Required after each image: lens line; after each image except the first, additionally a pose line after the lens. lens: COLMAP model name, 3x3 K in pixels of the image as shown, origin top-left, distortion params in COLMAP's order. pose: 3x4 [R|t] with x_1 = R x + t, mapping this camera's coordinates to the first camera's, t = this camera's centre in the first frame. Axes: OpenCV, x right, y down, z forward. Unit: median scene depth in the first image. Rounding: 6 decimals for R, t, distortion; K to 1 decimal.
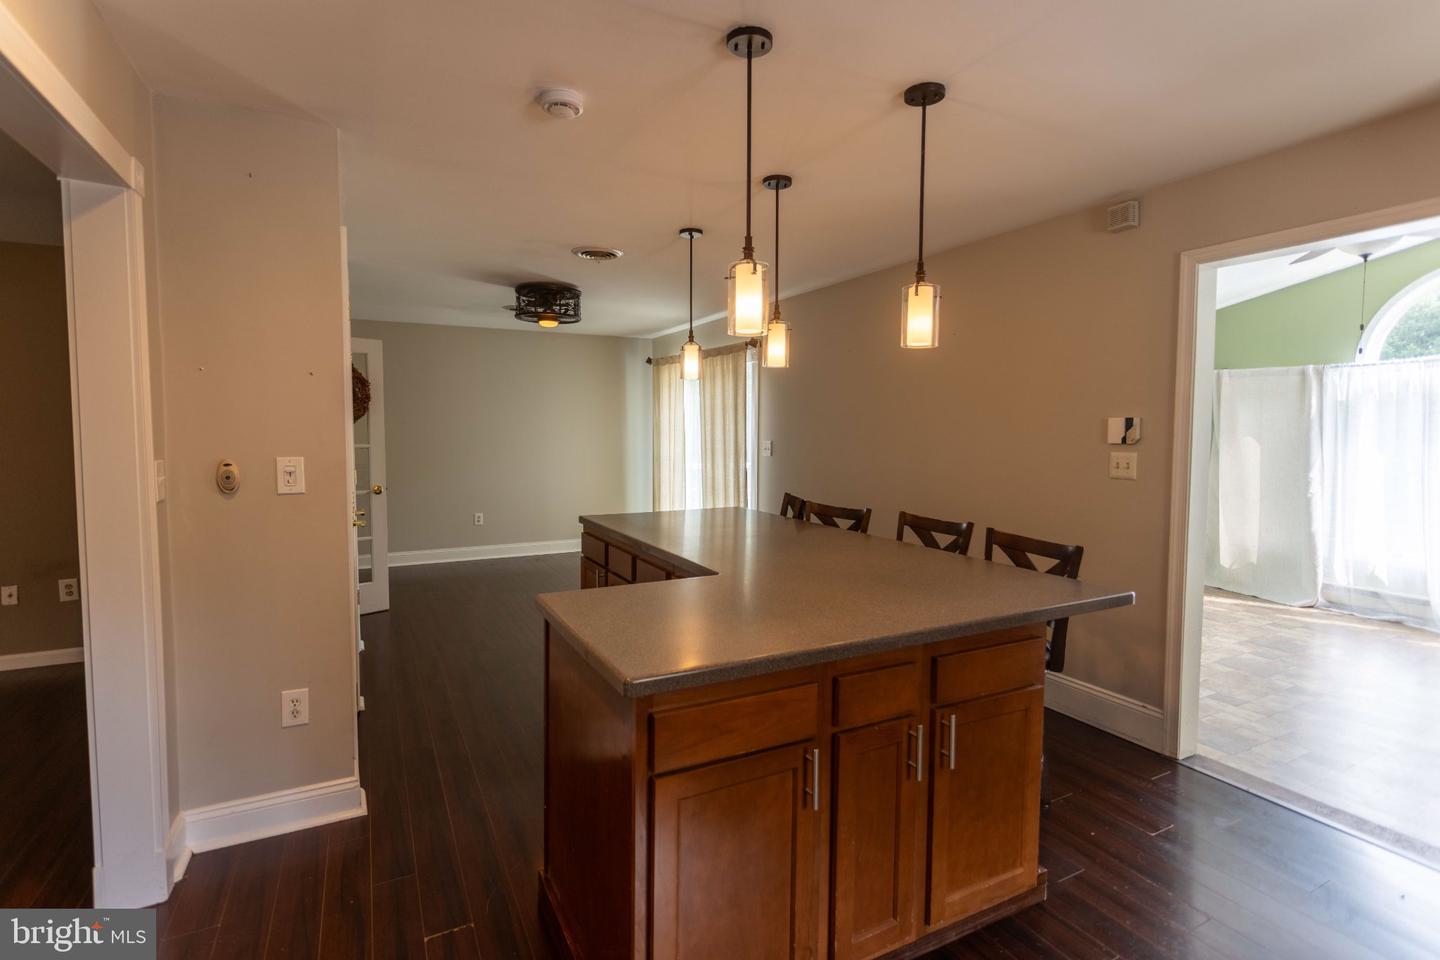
lens RADIAL K [[684.1, 0, 698.4], [0, 684.1, 464.2], [0, 0, 1]] dist [-0.000967, 0.000545]
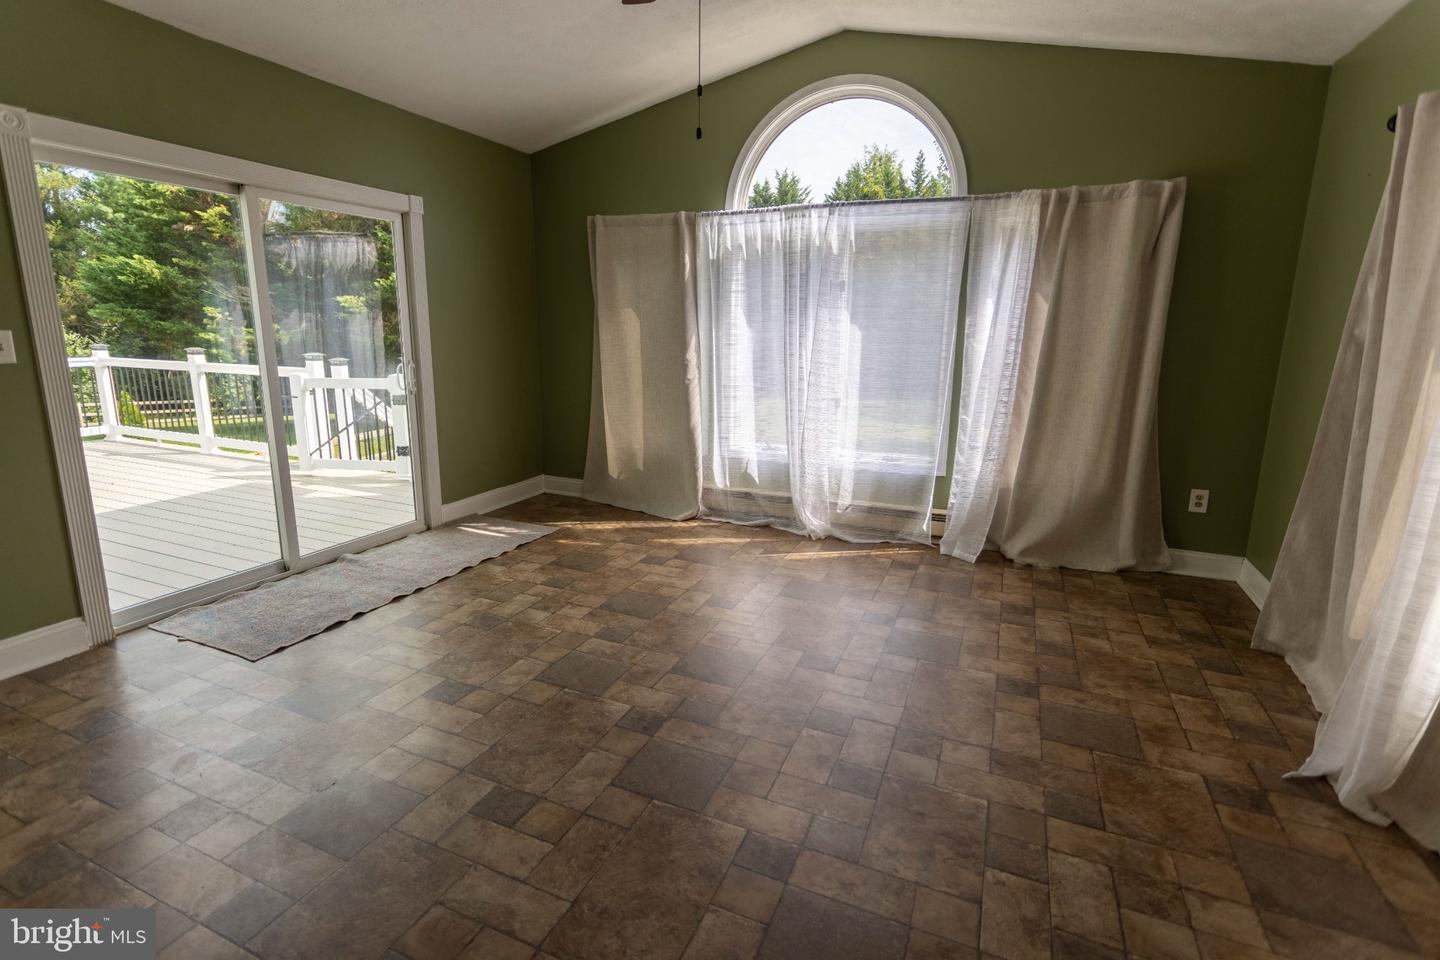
lens RADIAL K [[684.1, 0, 713.7], [0, 684.1, 470.0], [0, 0, 1]] dist [-0.000967, 0.000545]
pose [[0.761417, -0.123961, 0.636300, 0.416782], [0.026622, 0.986698, 0.160367, 0.020559], [-0.647716, -0.105167, 0.754589, 0.385622]]
